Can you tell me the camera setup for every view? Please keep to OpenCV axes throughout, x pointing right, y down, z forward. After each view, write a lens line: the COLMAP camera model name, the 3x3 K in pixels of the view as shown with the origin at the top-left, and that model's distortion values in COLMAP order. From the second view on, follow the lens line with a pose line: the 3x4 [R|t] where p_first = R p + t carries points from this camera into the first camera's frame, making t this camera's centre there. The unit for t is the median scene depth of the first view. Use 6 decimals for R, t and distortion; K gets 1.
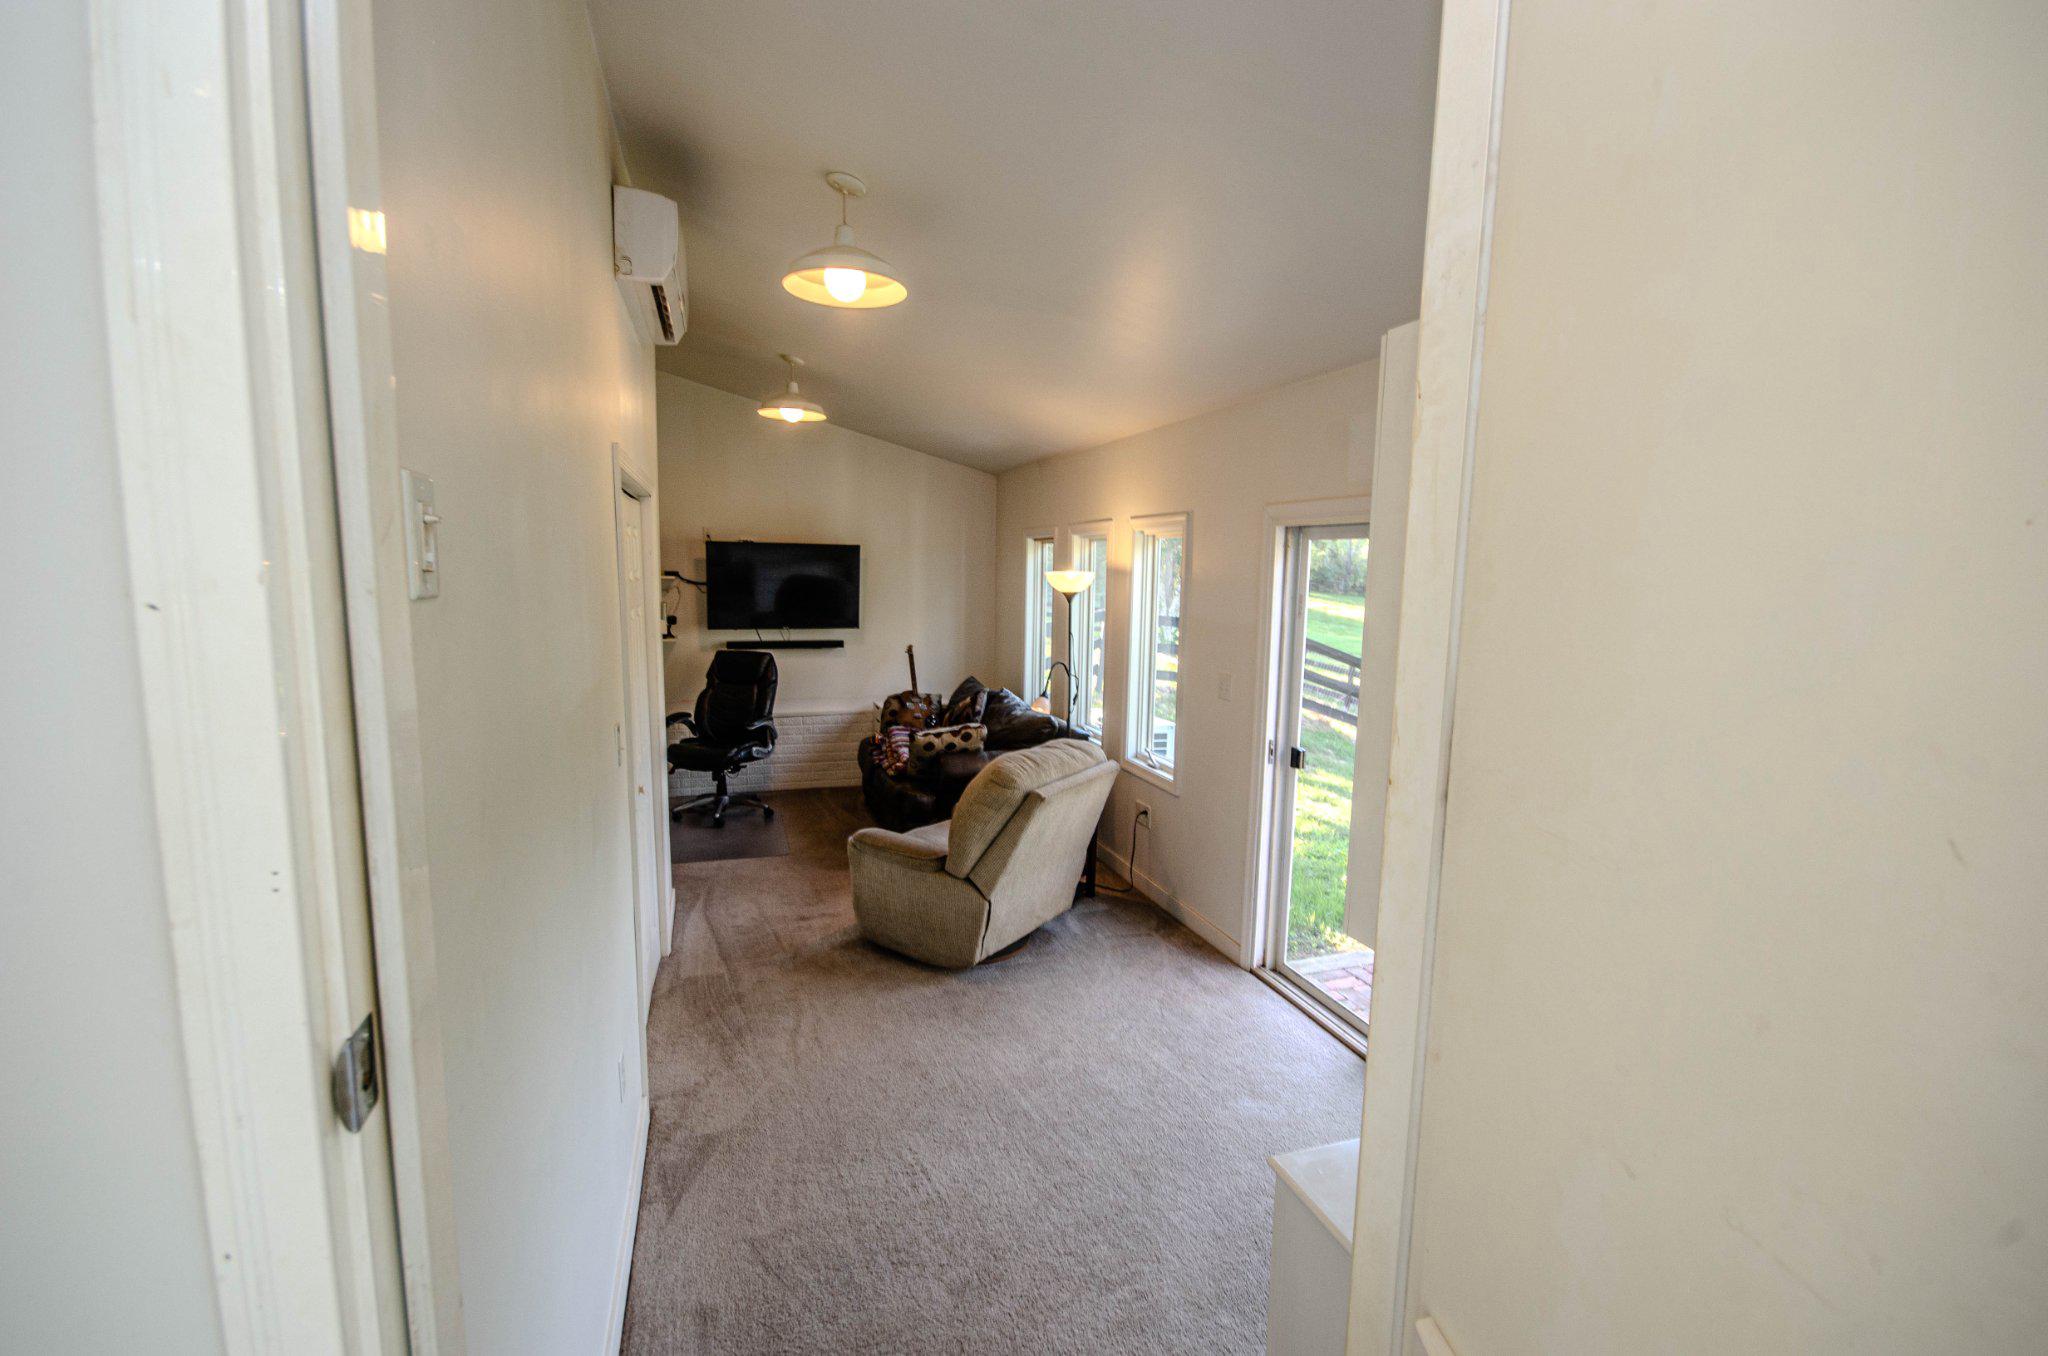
lens RADIAL K [[896.9, 0, 1024.0], [0, 896.9, 678.0], [0, 0, 1]] dist [-0.000210, -0.000034]
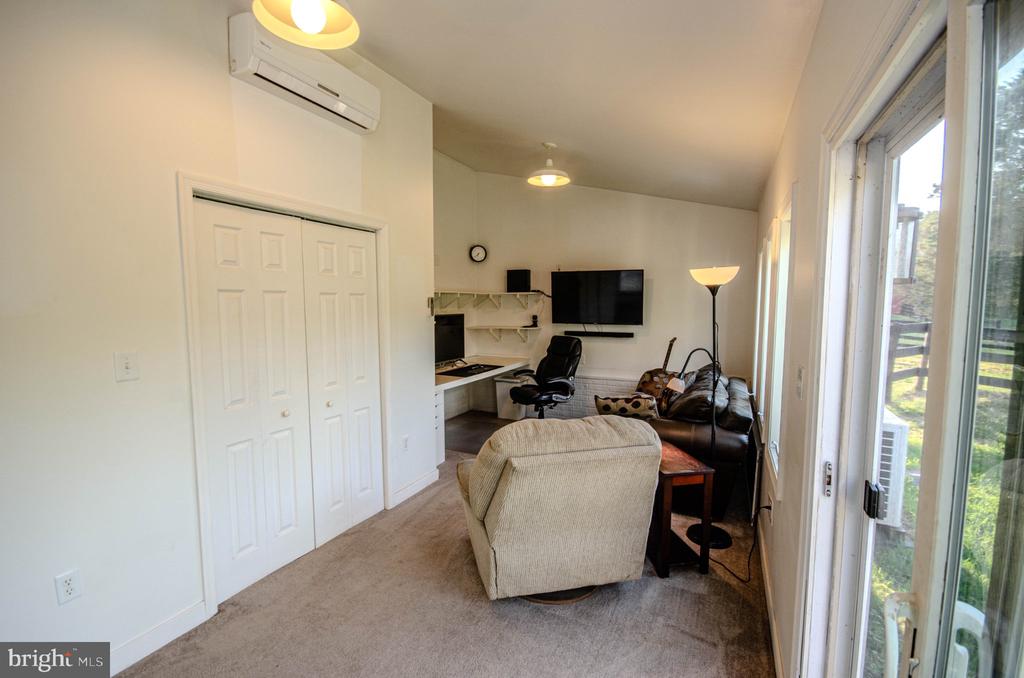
lens RADIAL K [[449.6, 0, 512.0], [0, 449.6, 339.0], [0, 0, 1]] dist [0.002331, 0.000186]
pose [[0.717330, 0.038565, -0.695665, 0.197434], [-0.074100, 0.997027, -0.021137, -0.000037], [0.692782, 0.066711, 0.718055, 0.332942]]
